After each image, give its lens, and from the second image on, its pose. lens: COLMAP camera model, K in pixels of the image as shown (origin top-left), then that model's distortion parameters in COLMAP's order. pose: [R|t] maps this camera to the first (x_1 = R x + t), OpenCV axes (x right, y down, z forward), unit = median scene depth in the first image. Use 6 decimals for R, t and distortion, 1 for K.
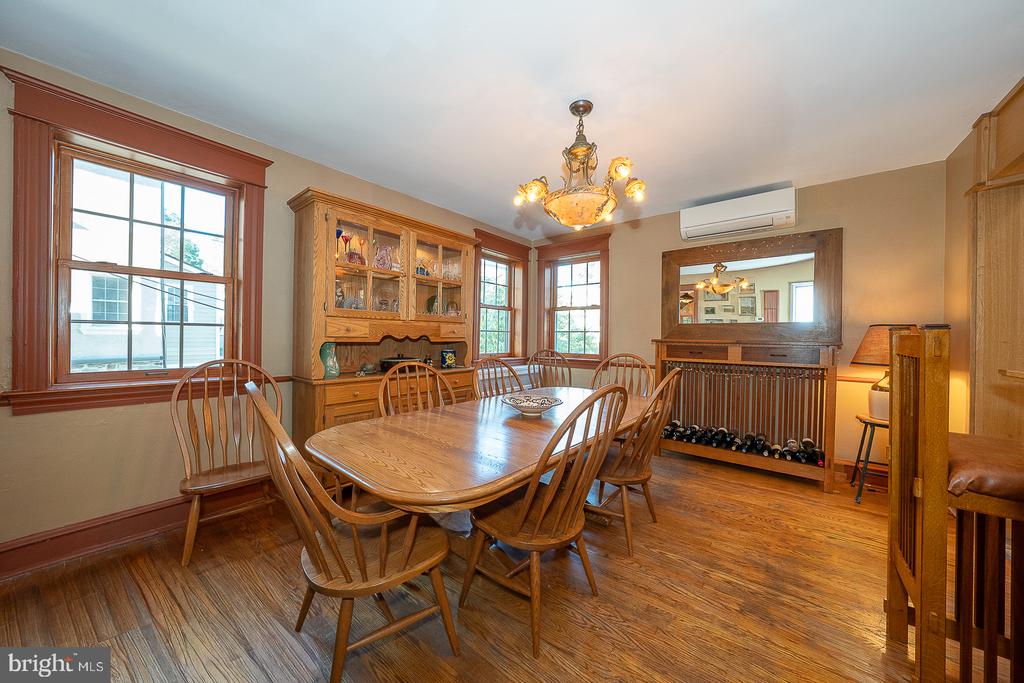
lens RADIAL K [[349.6, 0, 512.3], [0, 349.6, 338.6], [0, 0, 1]] dist [-0.016308, 0.000103]
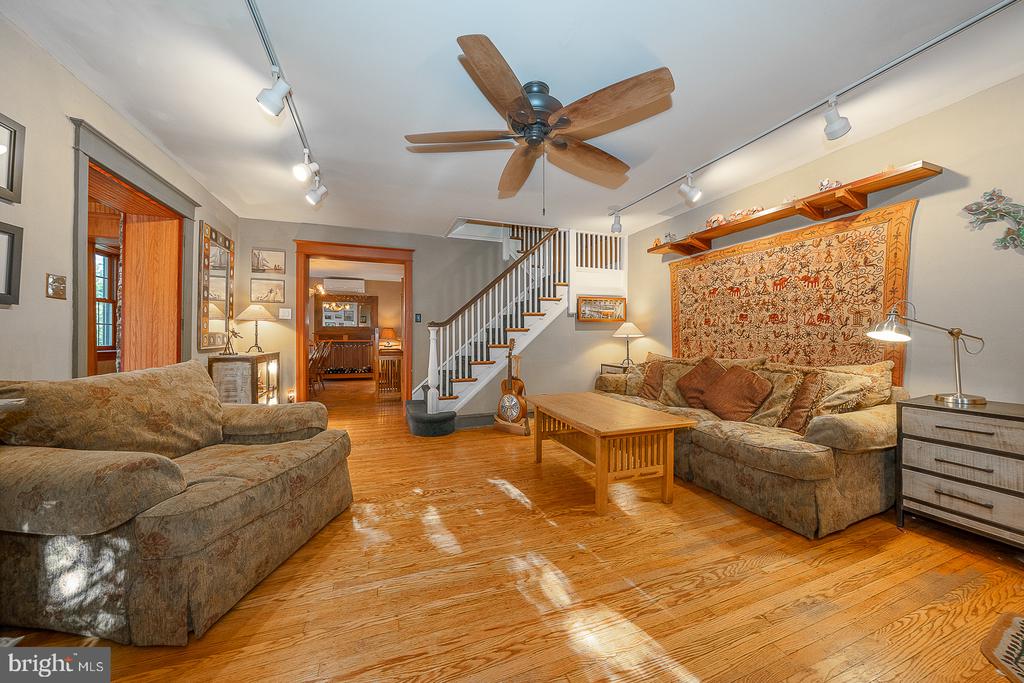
lens RADIAL K [[349.6, 0, 512.3], [0, 349.6, 338.6], [0, 0, 1]] dist [-0.016308, 0.000103]
pose [[0.505180, -0.008730, 0.862970, -0.954040], [0.004304, 0.999962, 0.007596, 0.029133], [-0.863003, -0.000123, 0.505198, -1.361474]]
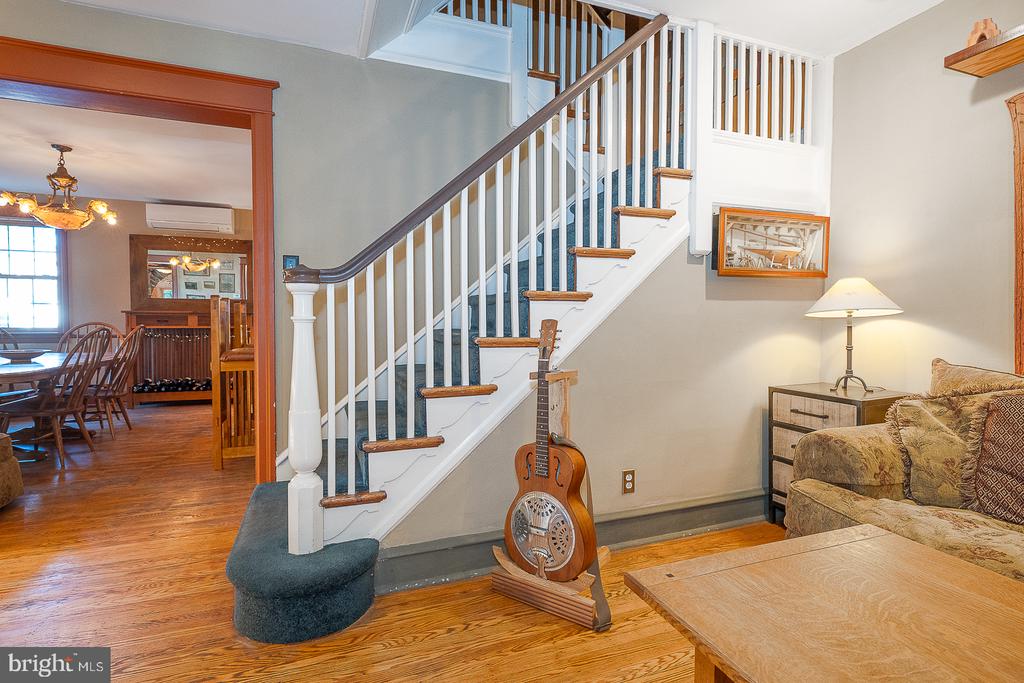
lens RADIAL K [[500.6, 0, 512.0], [0, 500.6, 341.5], [0, 0, 1]] dist [-0.000017, -0.000511]
pose [[0.497310, -0.037104, 0.866779, -0.415114], [0.002506, 0.999142, 0.041332, 0.039534], [-0.867569, -0.018382, 0.496977, -0.990477]]
